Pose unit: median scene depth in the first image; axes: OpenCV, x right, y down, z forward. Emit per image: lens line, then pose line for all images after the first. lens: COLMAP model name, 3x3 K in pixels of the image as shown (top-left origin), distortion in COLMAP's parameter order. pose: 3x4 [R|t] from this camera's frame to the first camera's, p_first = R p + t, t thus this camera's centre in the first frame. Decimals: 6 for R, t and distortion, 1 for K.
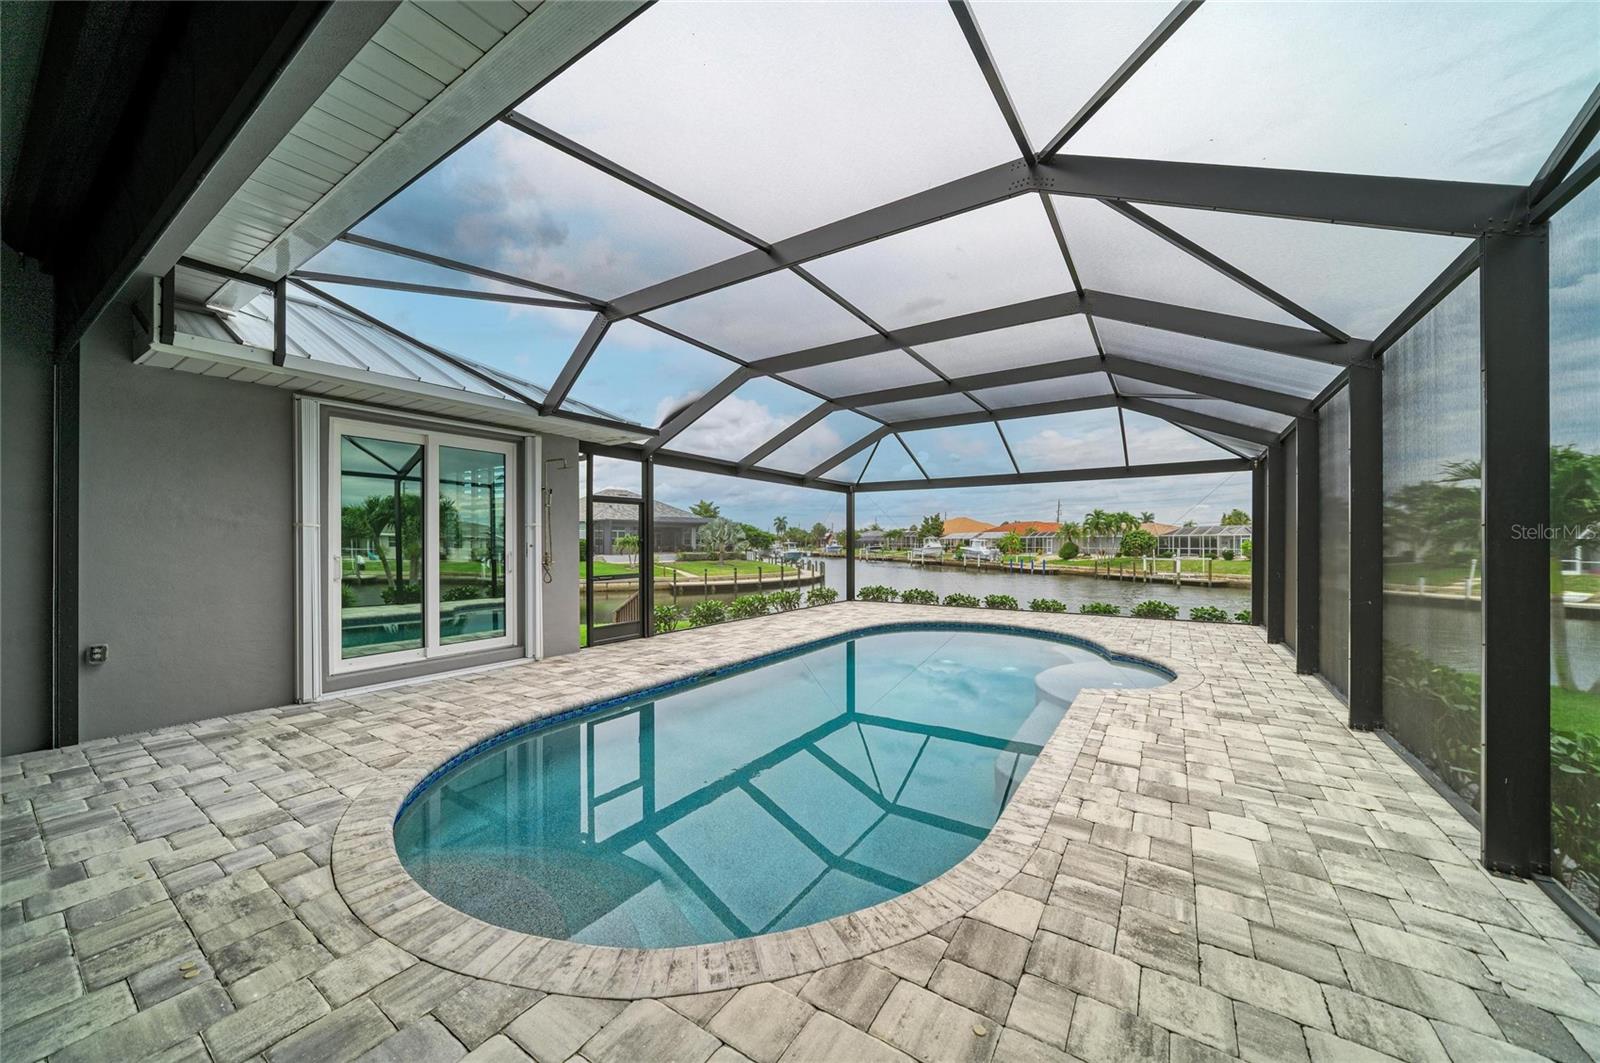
lens RADIAL K [[565.1, 0, 806.7], [0, 565.1, 540.1], [0, 0, 1]] dist [-0.020844, 0.005174]
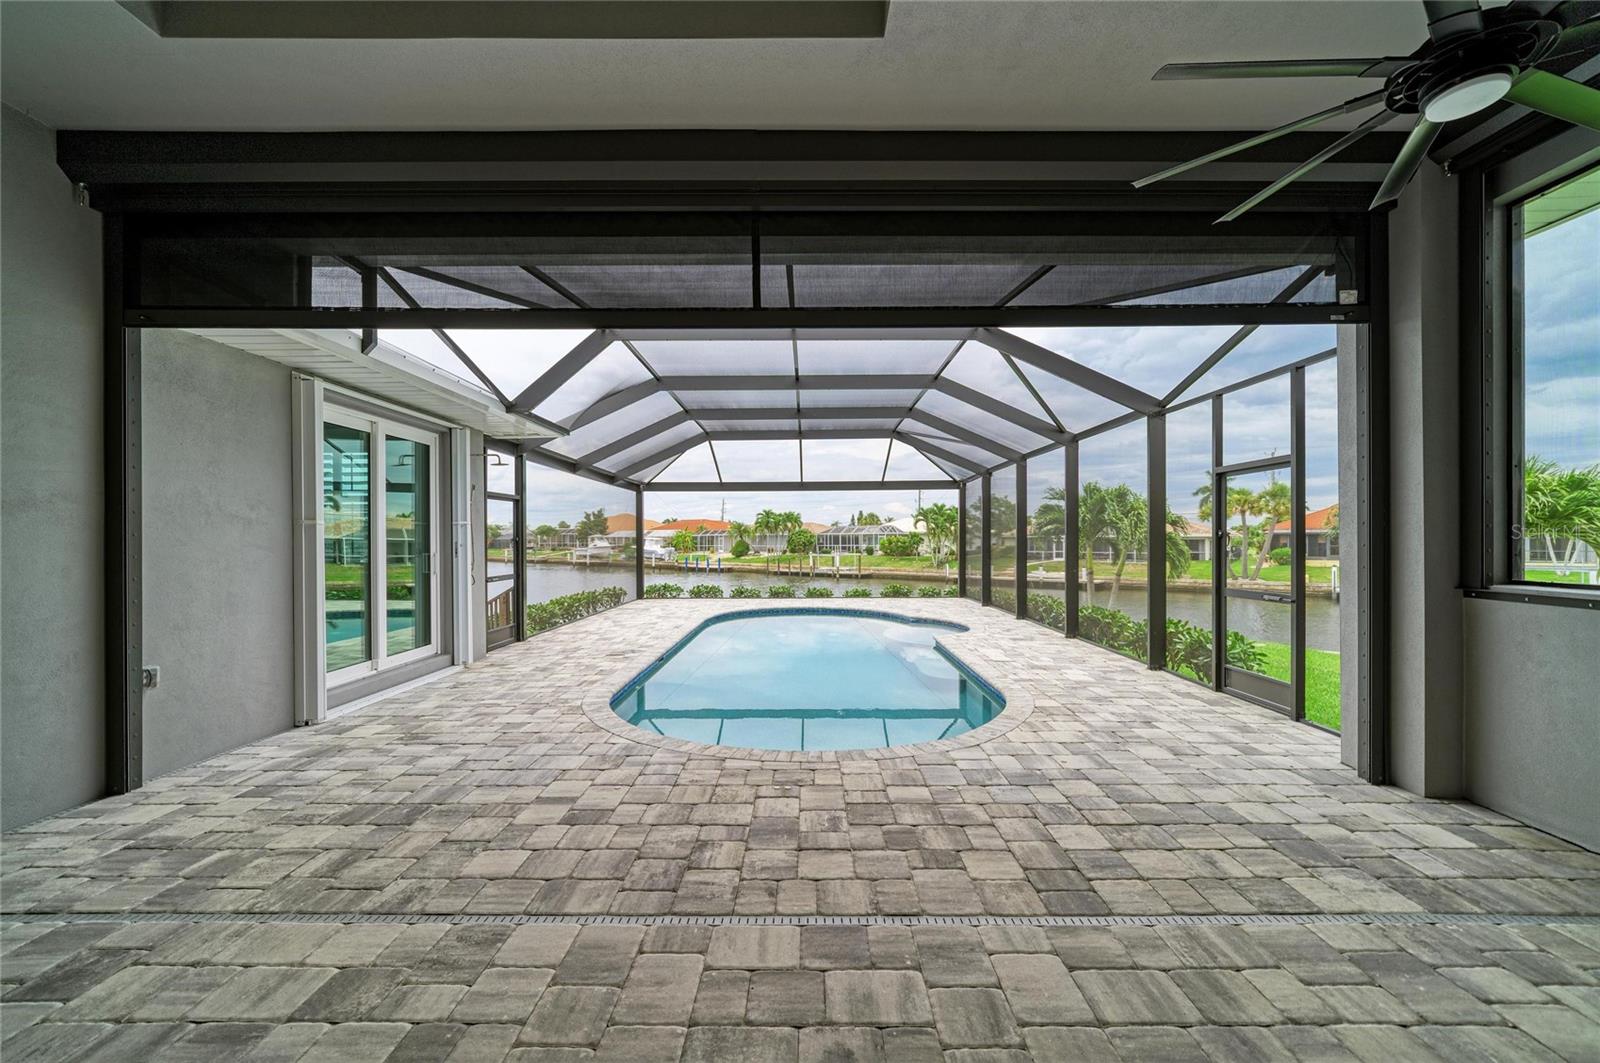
lens RADIAL K [[623.5, 0, 805.1], [0, 623.5, 540.2], [0, 0, 1]] dist [-0.014887, 0.004283]
pose [[0.840672, -0.004014, 0.541529, -0.448056], [0.002538, 0.999991, 0.003472, -0.000740], [-0.541538, -0.001545, 0.840675, -0.143669]]
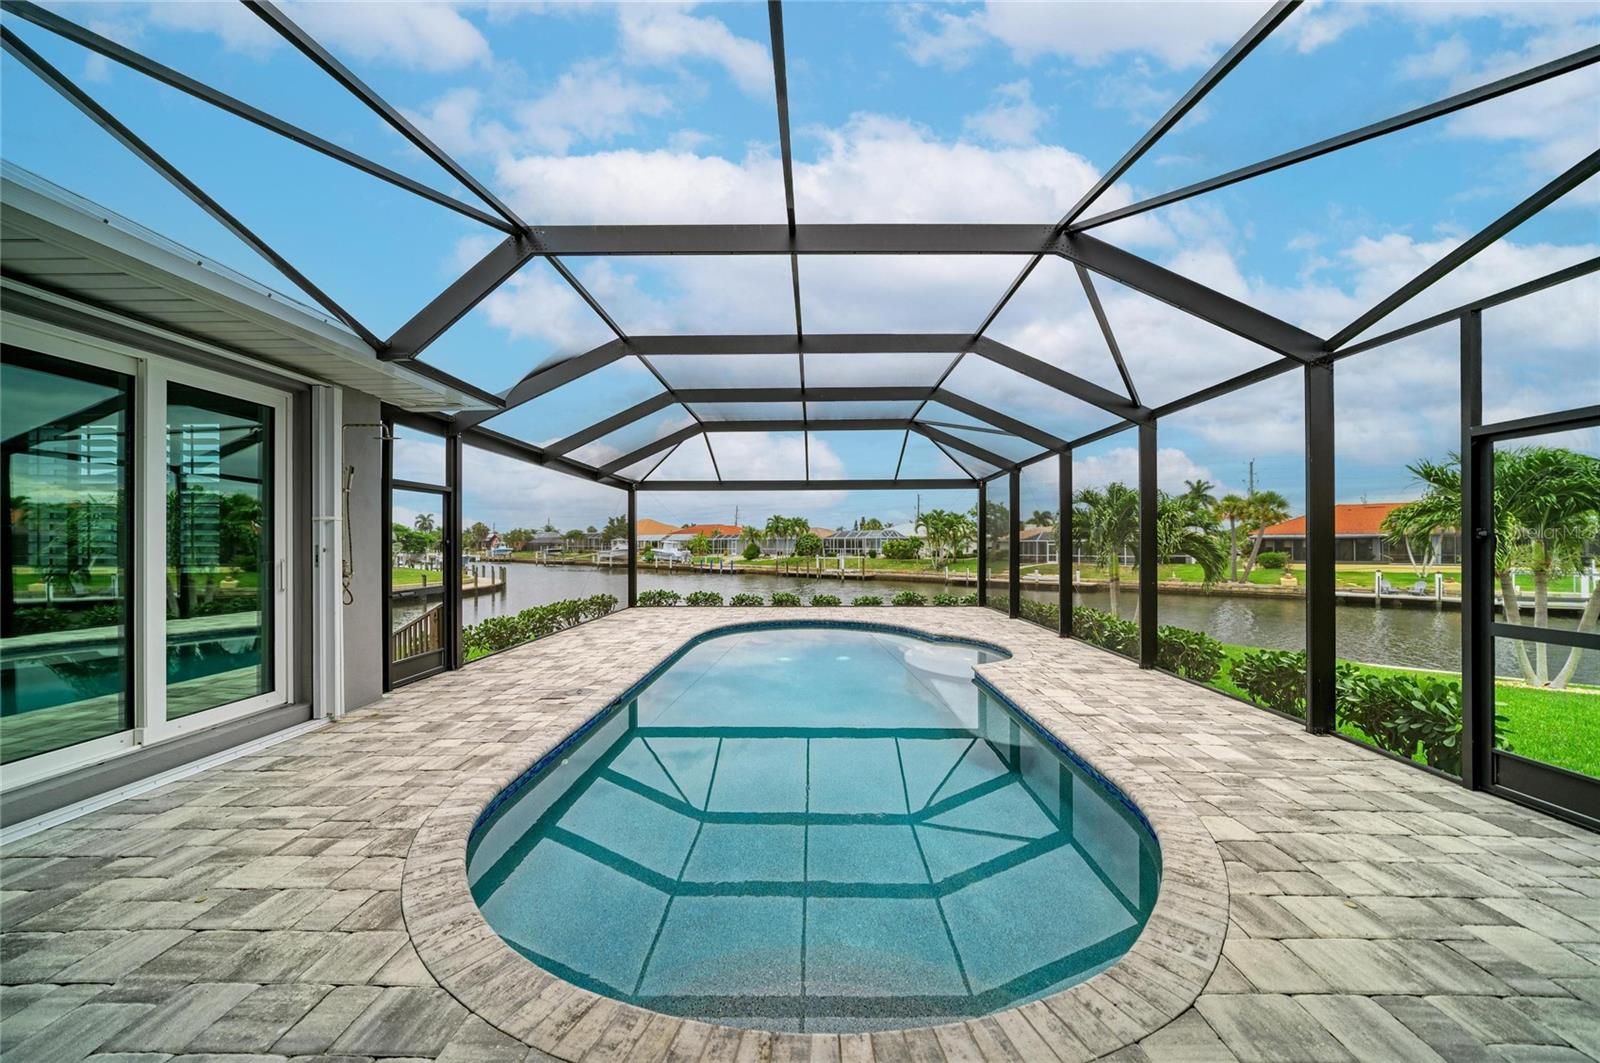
lens RADIAL K [[565.1, 0, 806.7], [0, 565.1, 540.1], [0, 0, 1]] dist [-0.020844, 0.005174]
pose [[0.845966, 0.001157, 0.533236, -0.283437], [0.000724, 0.999994, -0.003320, 0.000414], [-0.533237, 0.003195, 0.845960, 0.105759]]
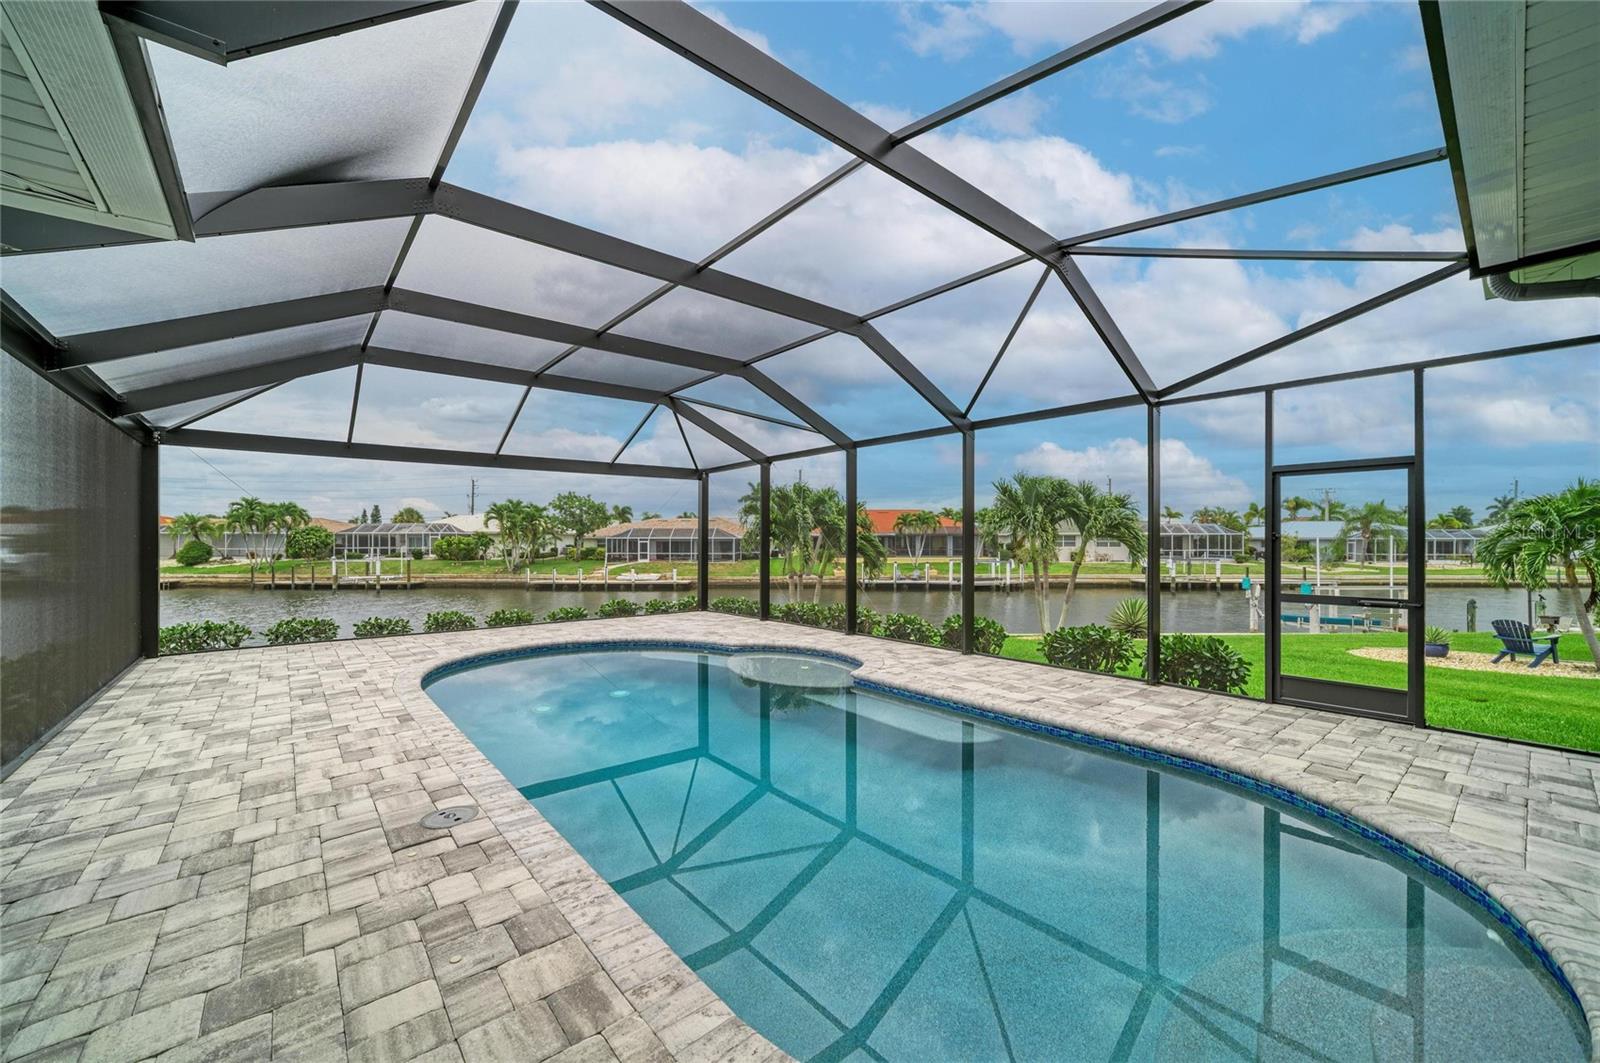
lens RADIAL K [[626.3, 0, 802.6], [0, 626.3, 540.1], [0, 0, 1]] dist [-0.014817, 0.004888]
pose [[0.293527, -0.000818, 0.955951, -0.457762], [-0.002068, 0.999997, 0.001491, -0.000288], [-0.955949, -0.002414, 0.293524, 0.456526]]
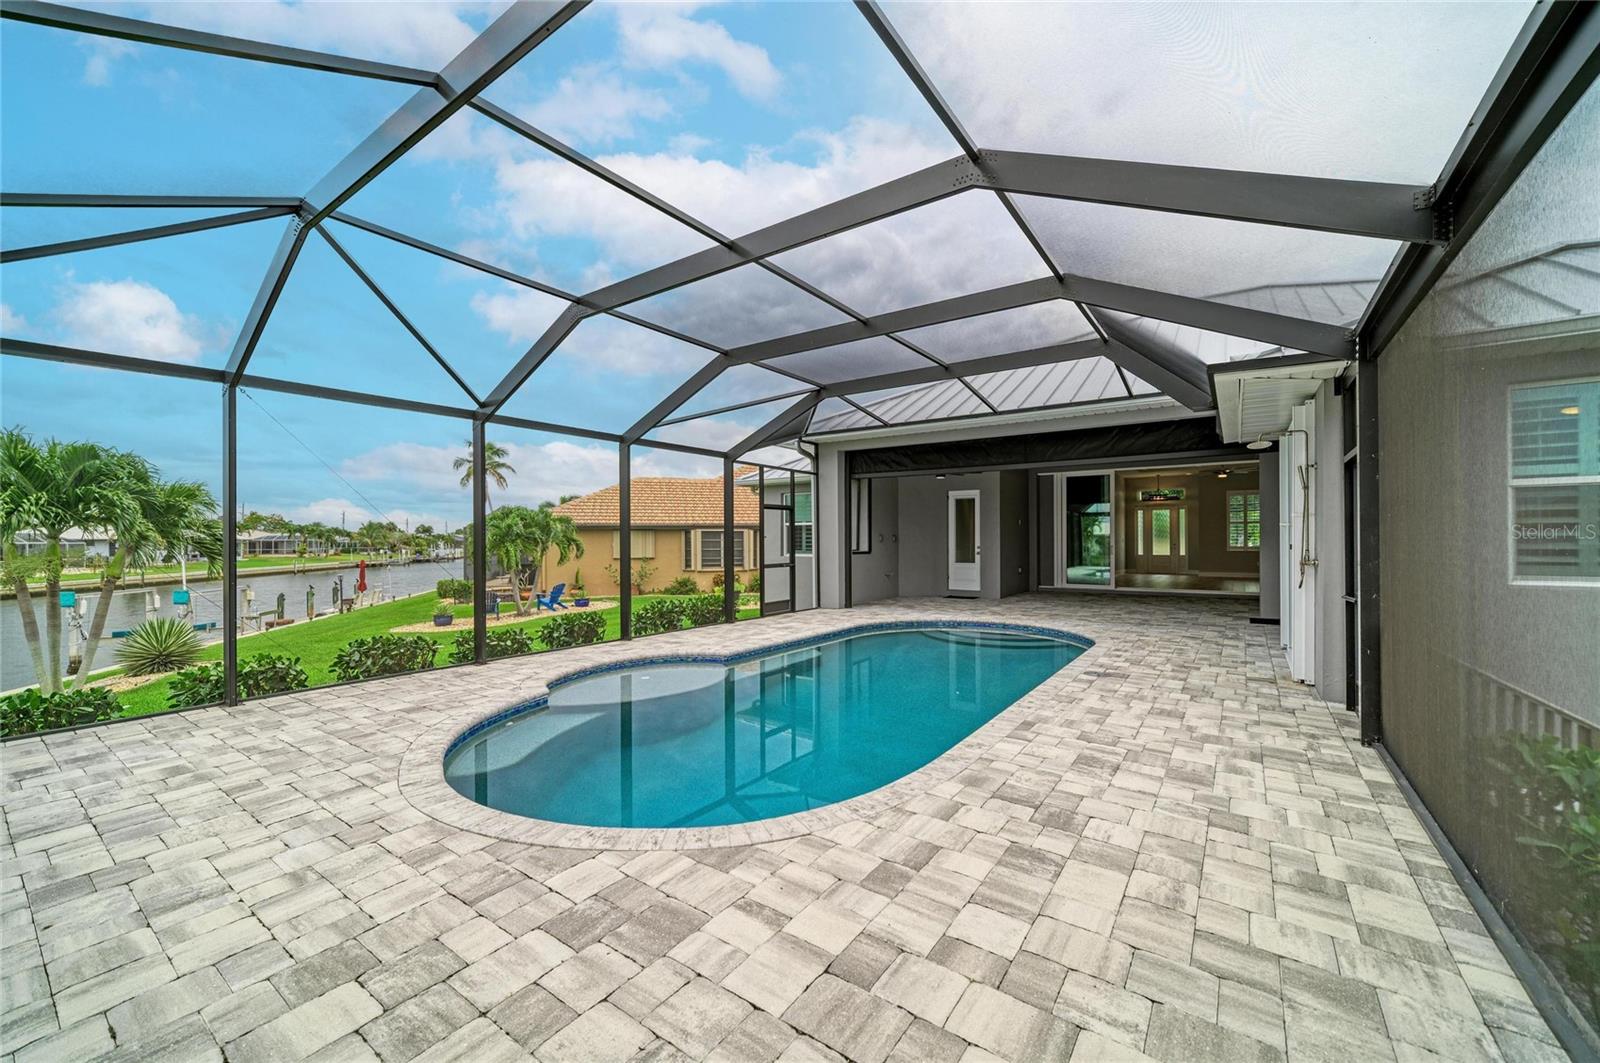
lens RADIAL K [[623.5, 0, 805.1], [0, 623.5, 540.2], [0, 0, 1]] dist [-0.014887, 0.004283]
pose [[-0.999074, 0.004356, 0.042814, 0.152029], [0.004297, 0.999990, -0.001472, 0.004657], [-0.042819, -0.001287, -0.999082, 1.523904]]
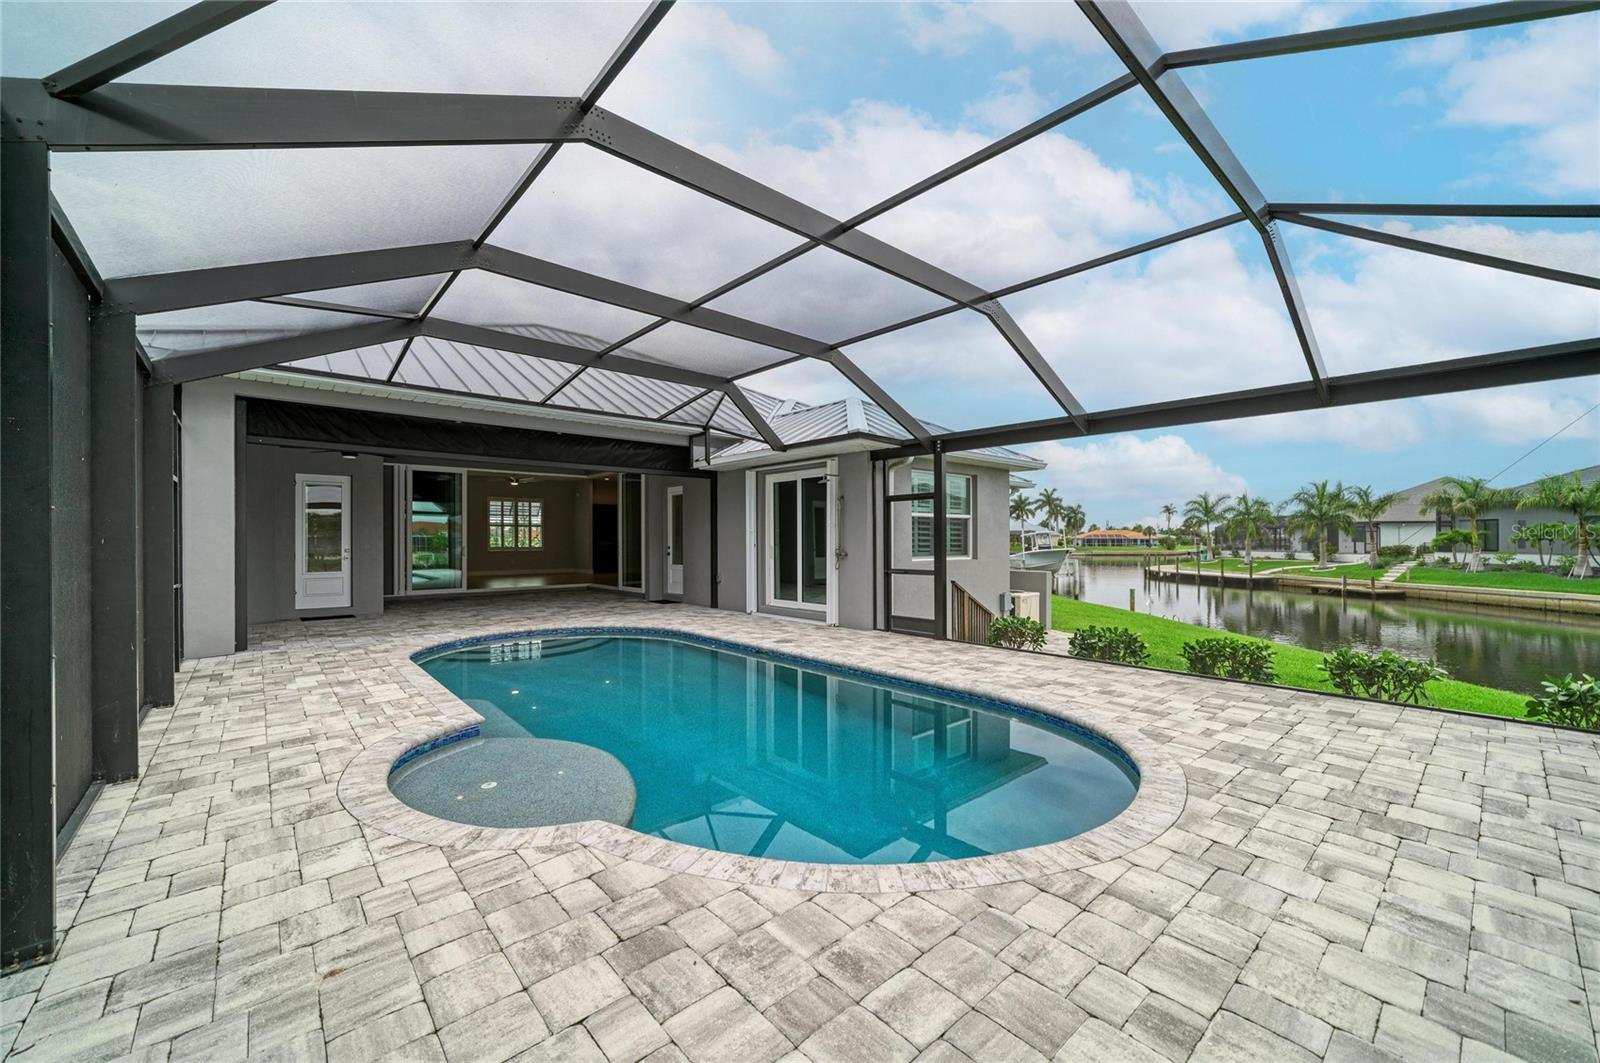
lens RADIAL K [[626.3, 0, 802.6], [0, 626.3, 540.1], [0, 0, 1]] dist [-0.014817, 0.004888]
pose [[-0.272987, 0.001755, -0.962016, 0.787368], [0.002935, 0.999995, 0.000991, 0.003612], [0.962013, -0.002553, -0.272990, 1.061826]]
